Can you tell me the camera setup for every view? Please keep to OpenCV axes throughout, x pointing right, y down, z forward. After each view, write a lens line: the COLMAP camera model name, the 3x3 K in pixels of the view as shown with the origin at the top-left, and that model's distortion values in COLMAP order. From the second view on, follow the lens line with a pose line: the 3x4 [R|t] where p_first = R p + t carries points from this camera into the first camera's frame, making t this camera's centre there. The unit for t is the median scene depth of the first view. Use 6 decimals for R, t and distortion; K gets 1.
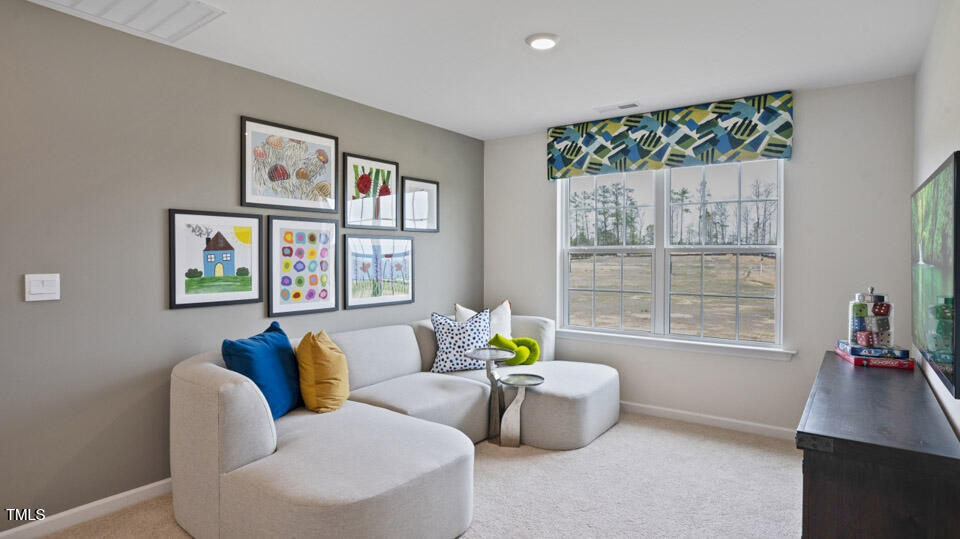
lens RADIAL K [[508.3, 0, 480.9], [0, 508.3, 266.6], [0, 0, 1]] dist [-0.053707, 0.003268]
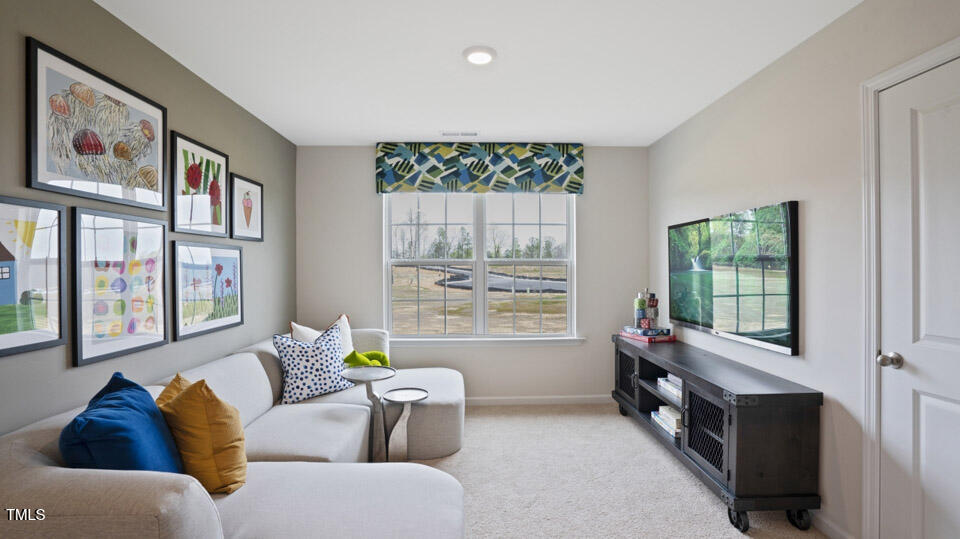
lens RADIAL K [[437.3, 0, 485.5], [0, 437.3, 272.4], [0, 0, 1]] dist [-0.037384, 0.006843]
pose [[0.789745, -0.012651, 0.613305, -0.292990], [0.018569, 0.999822, -0.003286, -0.006540], [-0.613154, 0.013984, 0.789840, 0.221275]]
